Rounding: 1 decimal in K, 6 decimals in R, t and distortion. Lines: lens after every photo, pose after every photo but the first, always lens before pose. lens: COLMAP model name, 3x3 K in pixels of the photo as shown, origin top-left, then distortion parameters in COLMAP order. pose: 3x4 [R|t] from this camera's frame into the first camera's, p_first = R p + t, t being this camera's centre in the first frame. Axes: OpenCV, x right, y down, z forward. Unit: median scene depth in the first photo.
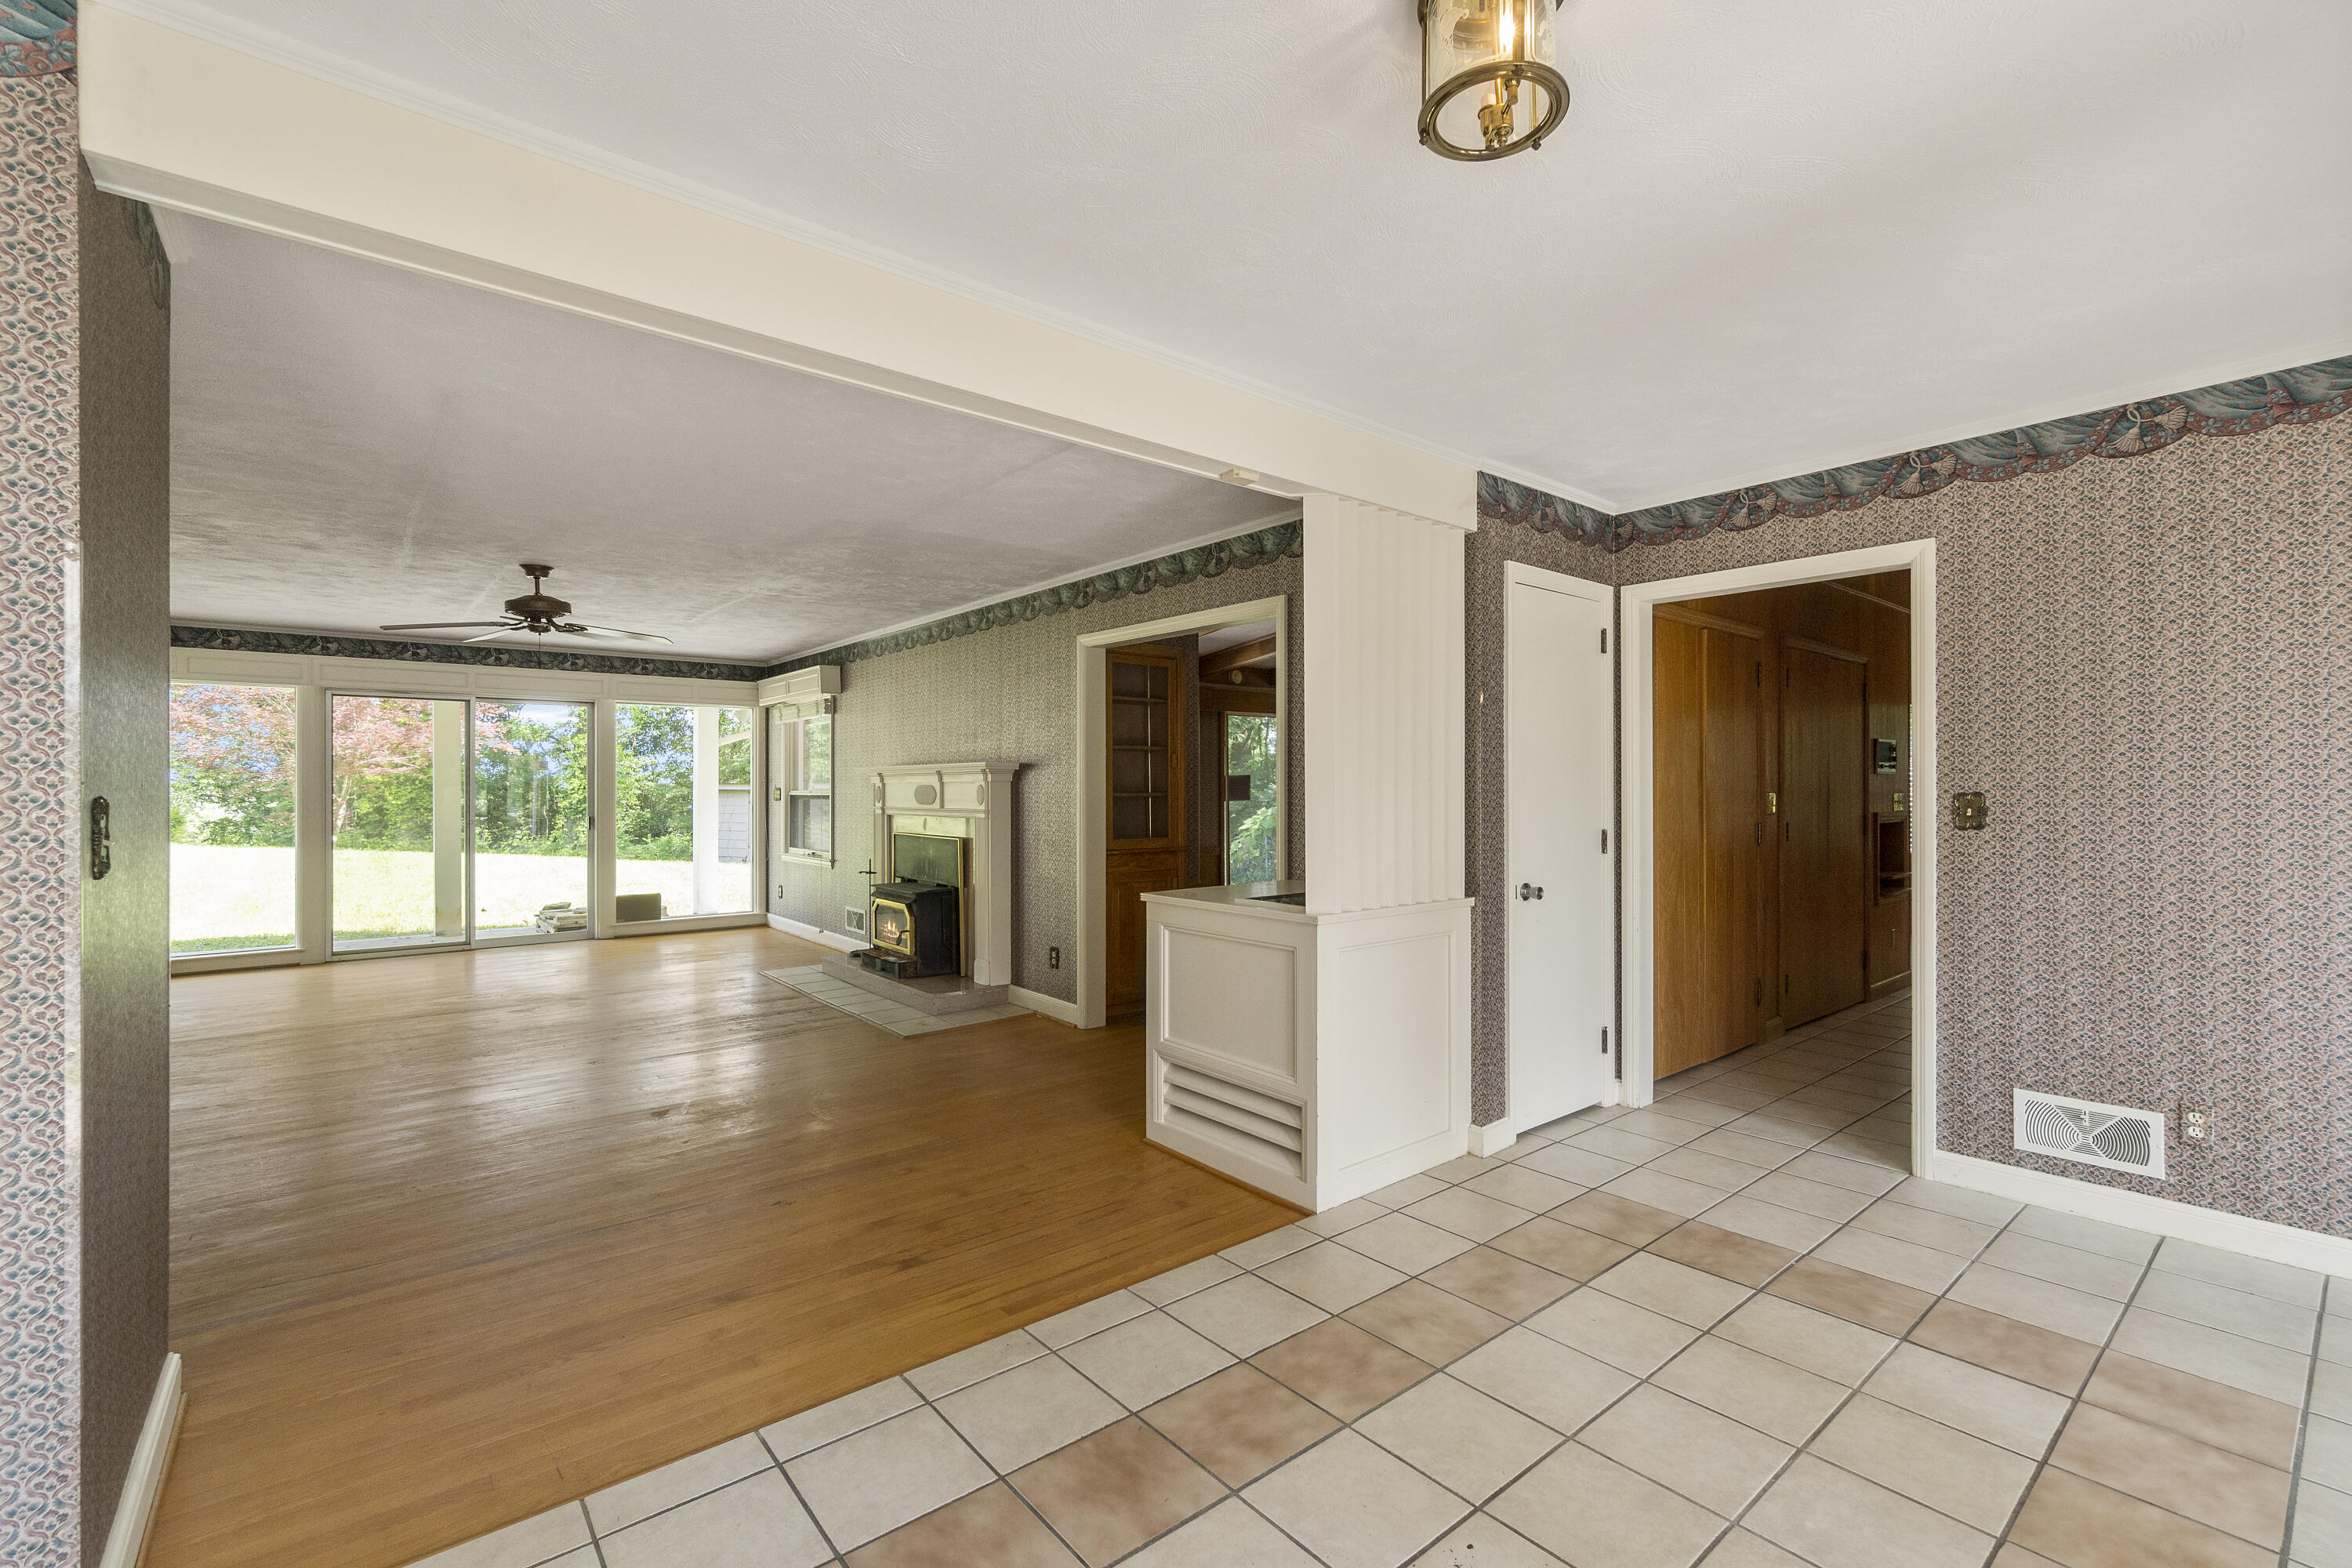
lens RADIAL K [[1023.2, 0, 1197.0], [0, 1023.2, 780.7], [0, 0, 1]] dist [-0.004814, 0.000378]
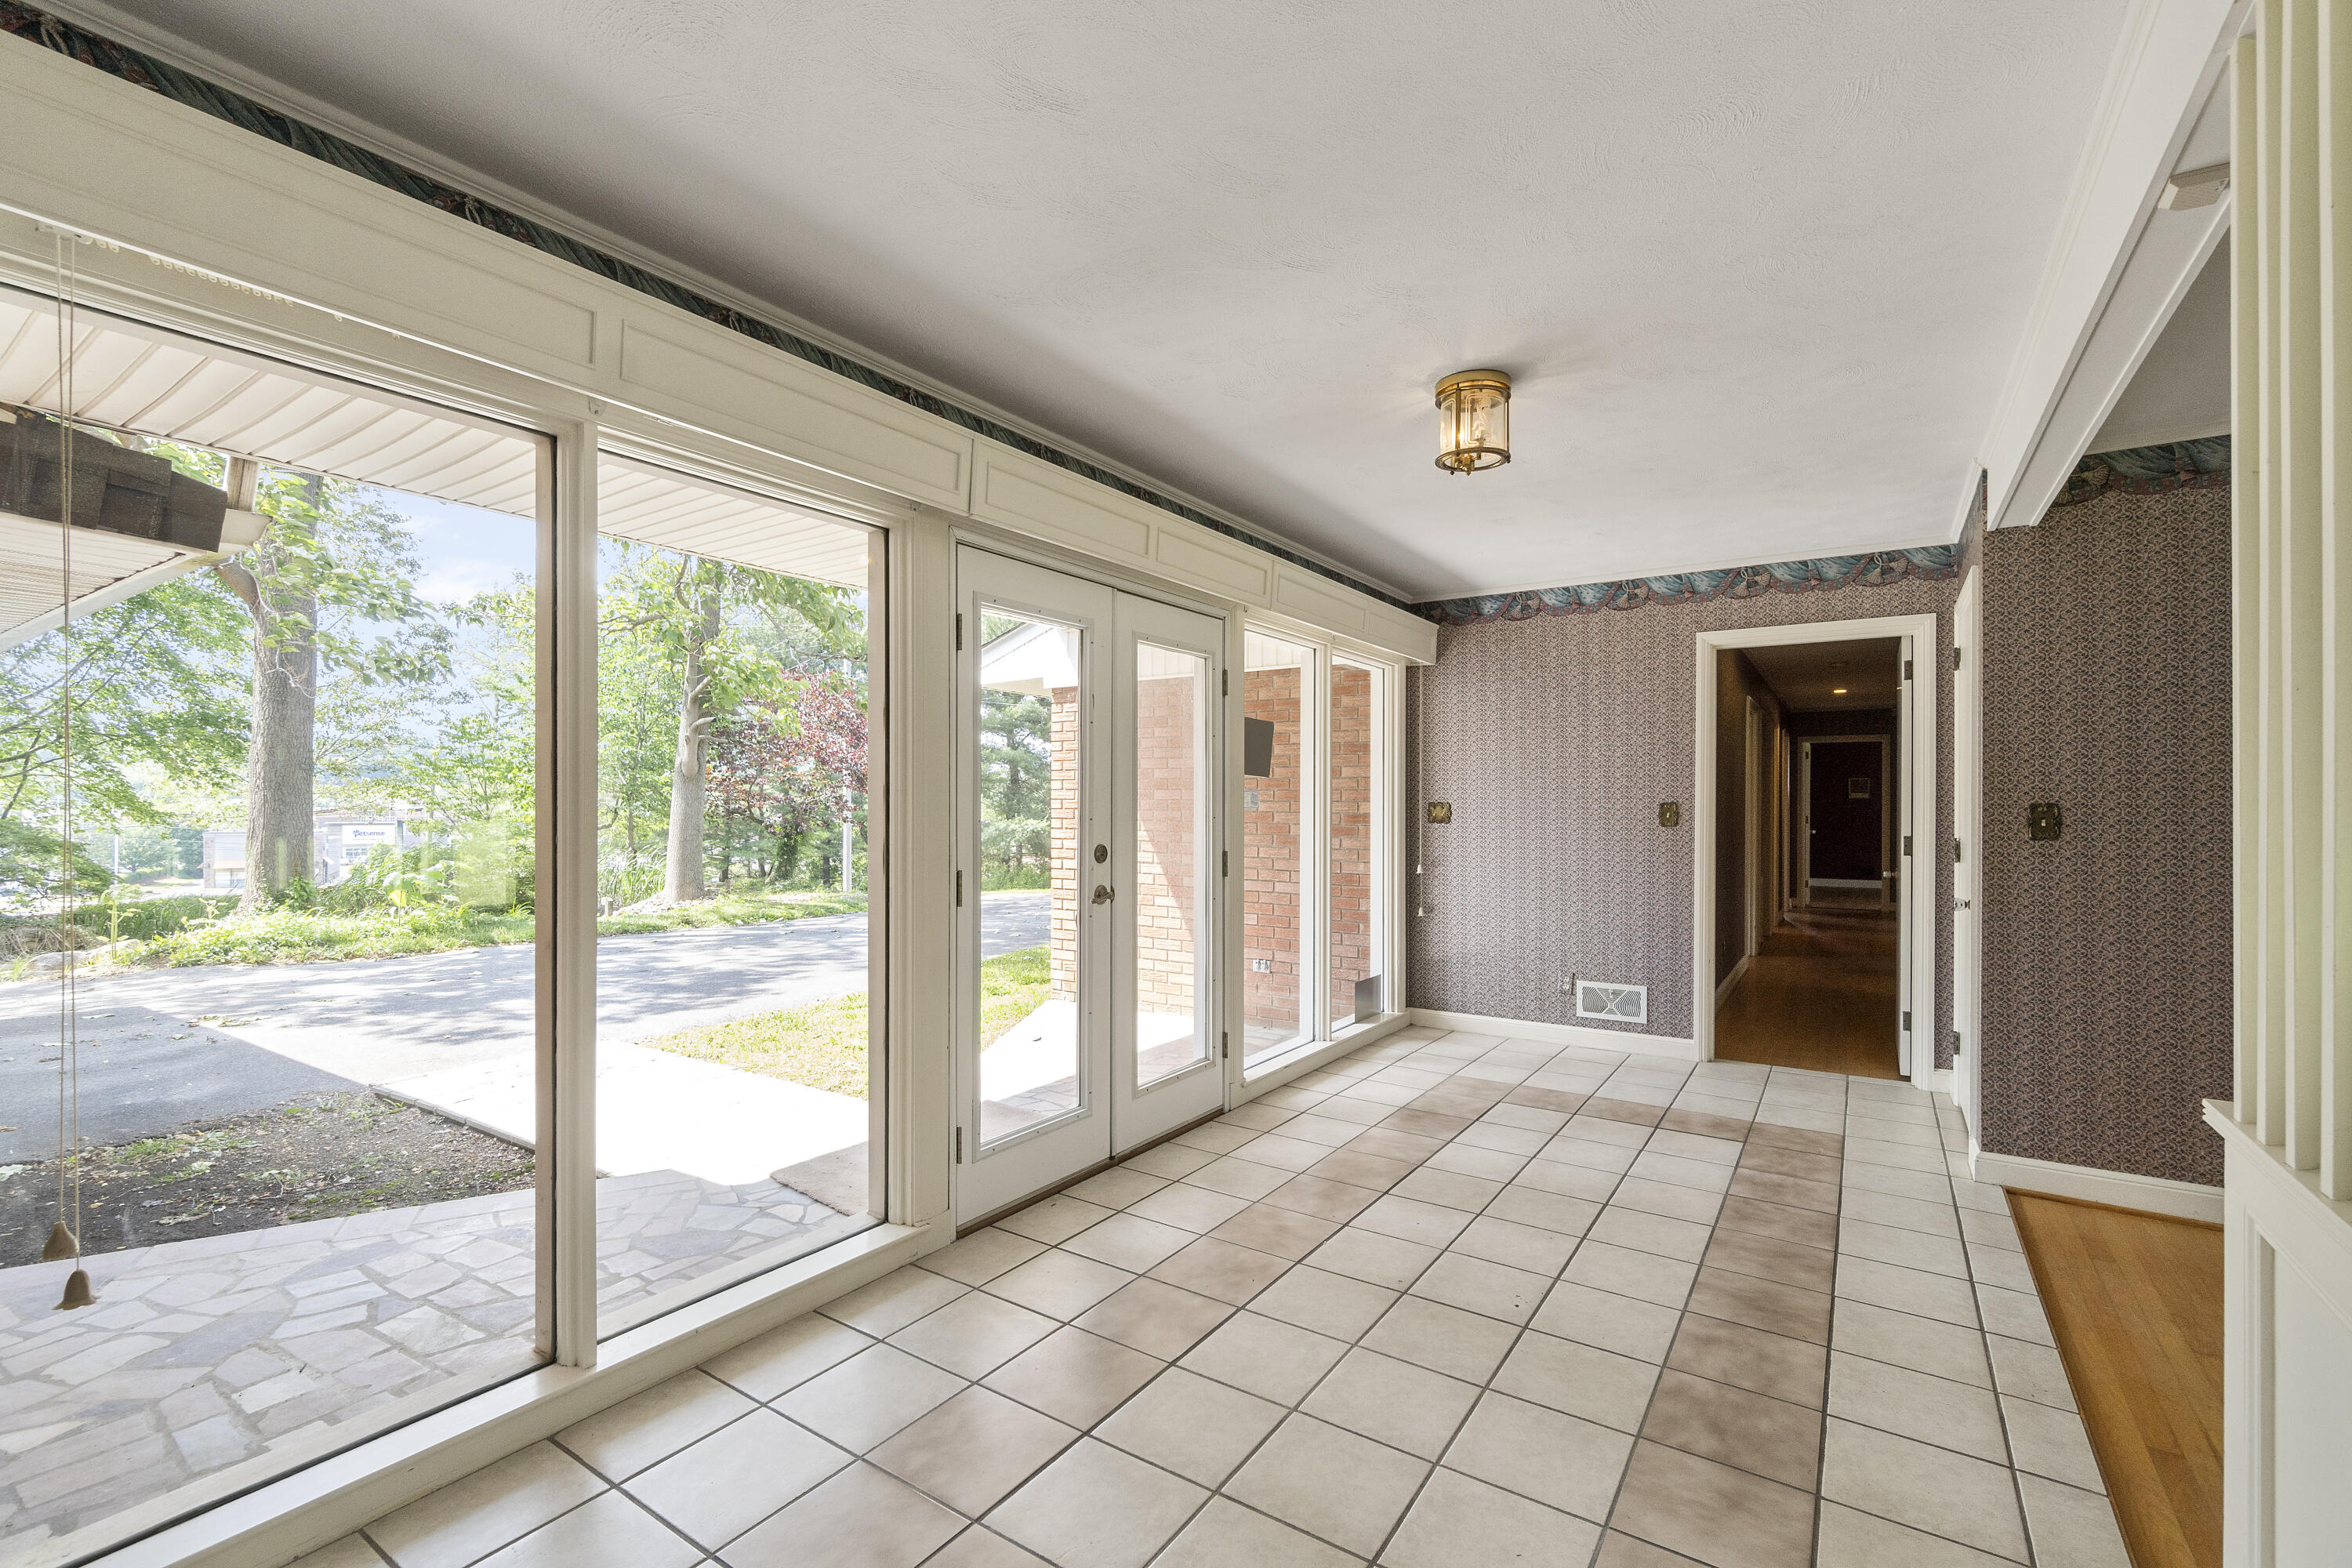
lens RADIAL K [[1023.2, 0, 1205.4], [0, 1023.2, 807.1], [0, 0, 1]] dist [-0.004814, 0.000378]
pose [[-0.957683, -0.003129, -0.287807, 0.301046], [-0.000802, 0.999966, -0.008203, 0.005519], [0.287823, -0.007625, -0.957653, 0.606805]]
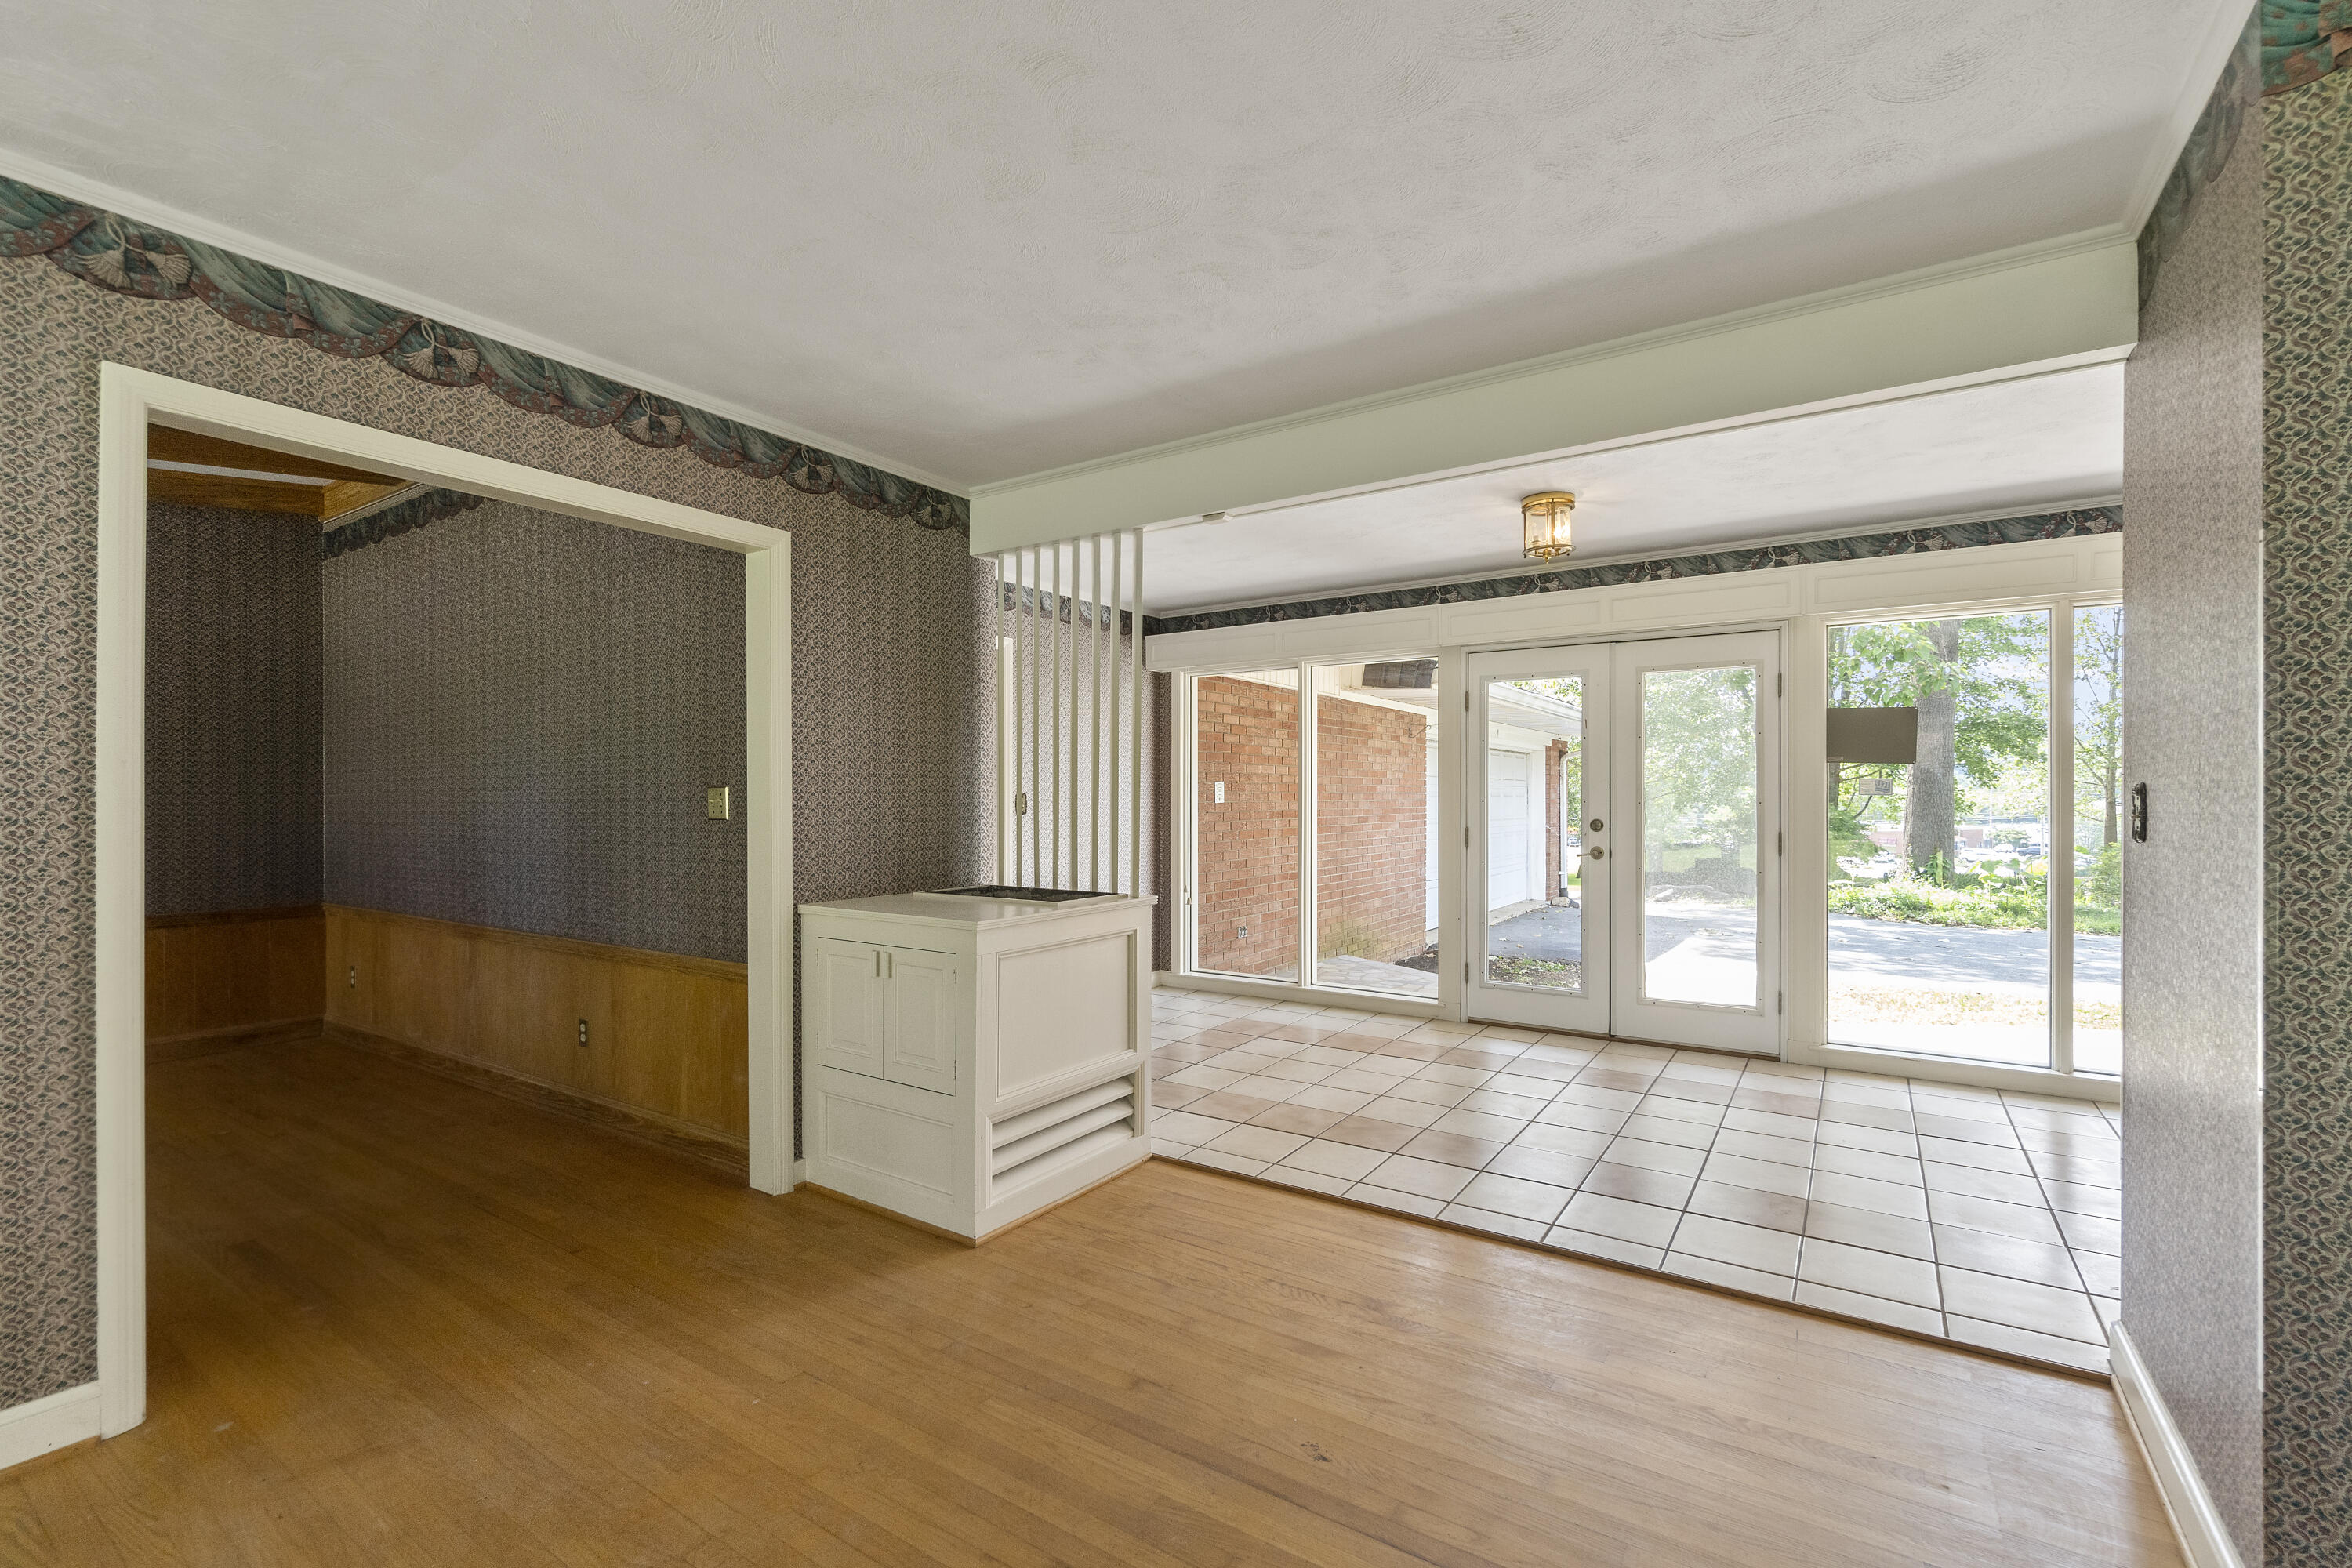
lens RADIAL K [[1023.2, 0, 1164.0], [0, 1023.2, 800.0], [0, 0, 1]] dist [-0.004814, 0.000378]
pose [[-0.274331, -0.006571, 0.961613, -0.477986], [-0.011027, 0.999932, 0.003687, 0.006853], [-0.961572, -0.009592, -0.274385, 0.620183]]
